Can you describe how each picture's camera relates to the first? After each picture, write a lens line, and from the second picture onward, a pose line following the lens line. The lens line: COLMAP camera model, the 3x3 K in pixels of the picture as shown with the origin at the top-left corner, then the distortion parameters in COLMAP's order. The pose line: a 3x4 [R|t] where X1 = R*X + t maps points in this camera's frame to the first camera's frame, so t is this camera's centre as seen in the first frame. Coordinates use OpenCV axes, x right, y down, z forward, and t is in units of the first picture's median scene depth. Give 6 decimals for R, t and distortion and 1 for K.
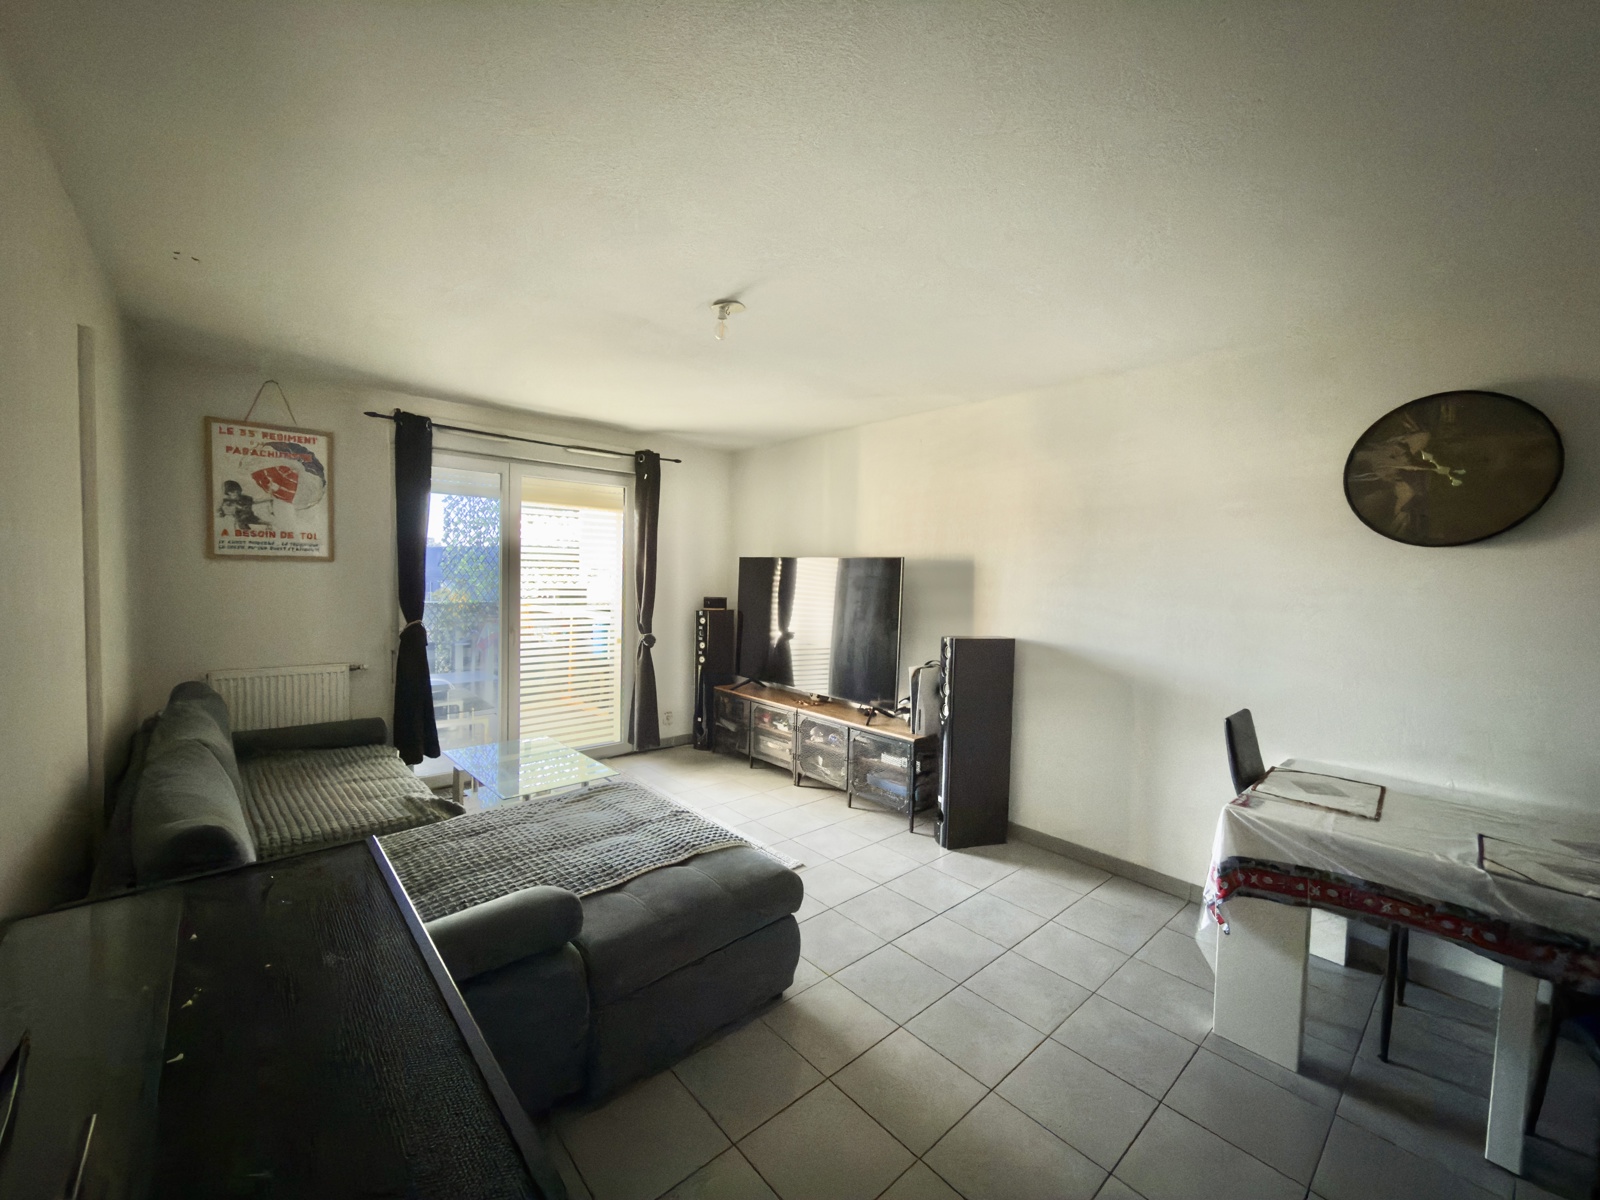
lens RADIAL K [[636.7, 0, 799.5], [0, 636.7, 601.6], [0, 0, 1]] dist [-0.002907, 0.000205]
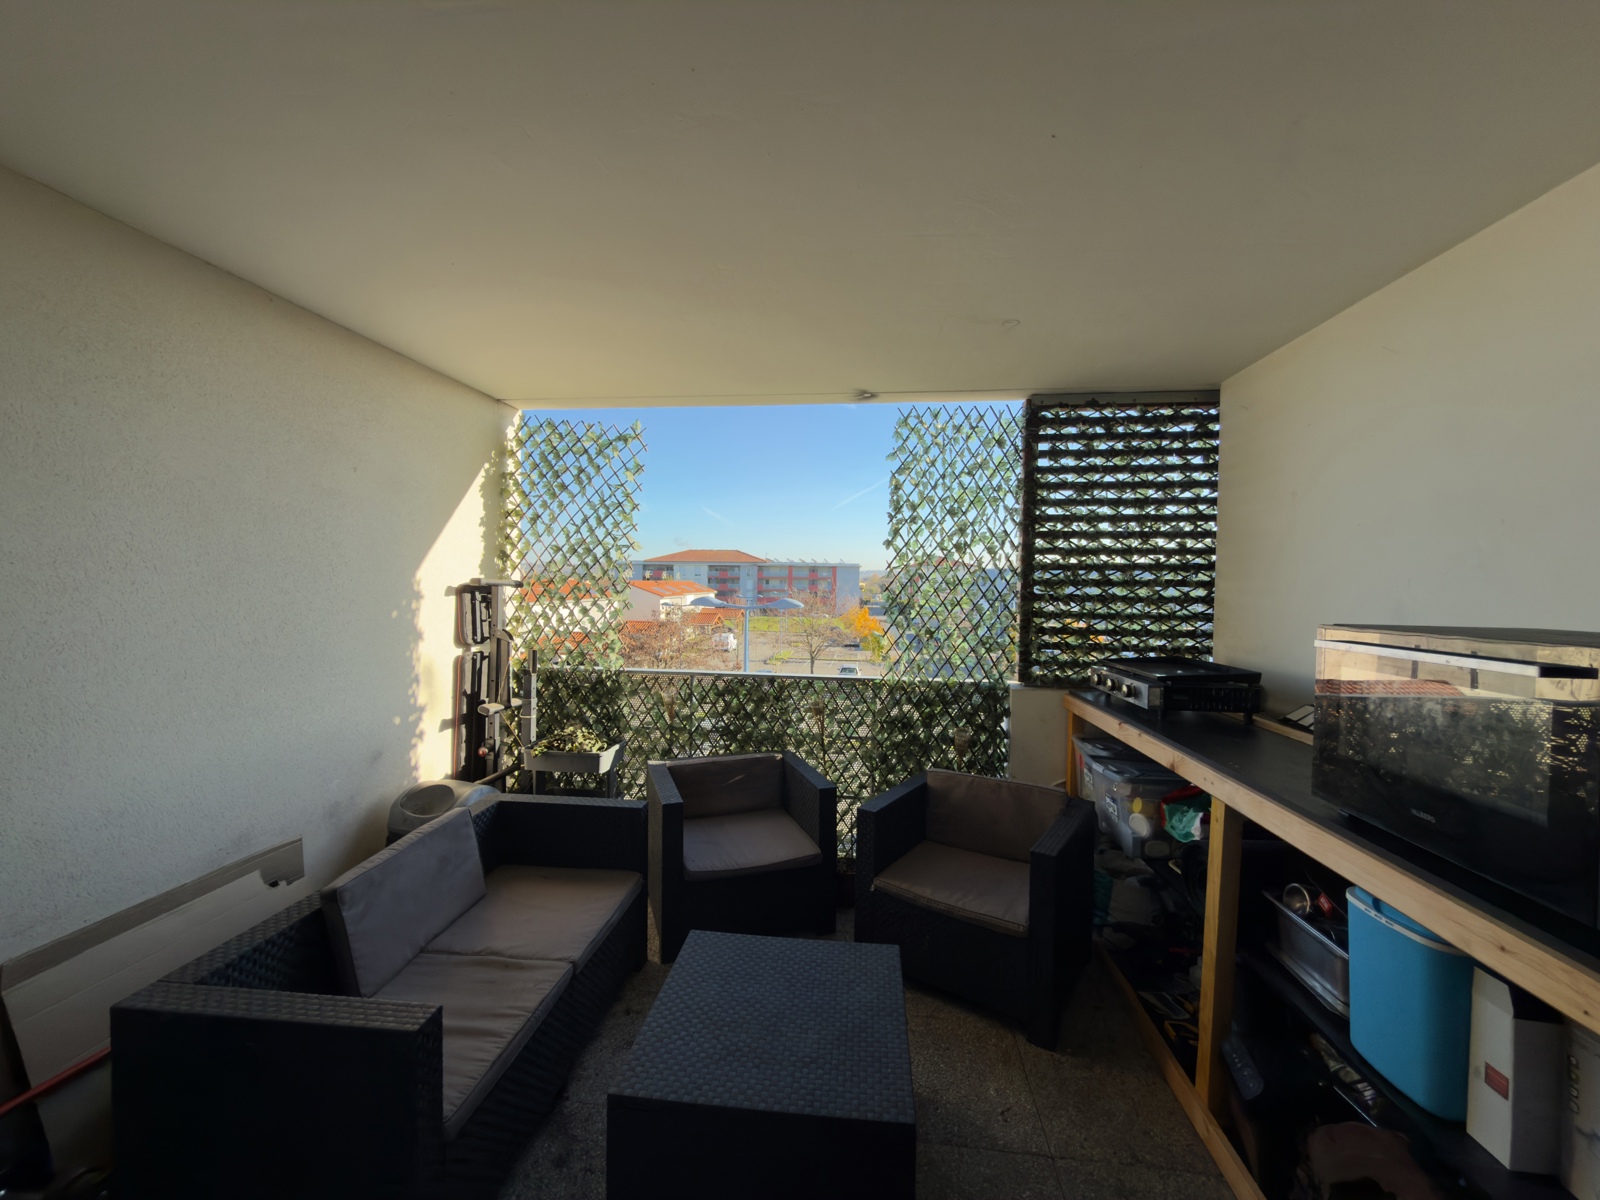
lens RADIAL K [[636.7, 0, 799.4], [0, 636.7, 601.0], [0, 0, 1]] dist [-0.002907, 0.000205]
pose [[0.674378, -0.002729, -0.738381, -0.261466], [-0.025888, 0.999291, -0.027338, -0.040384], [0.737932, 0.037551, 0.673830, 0.638302]]
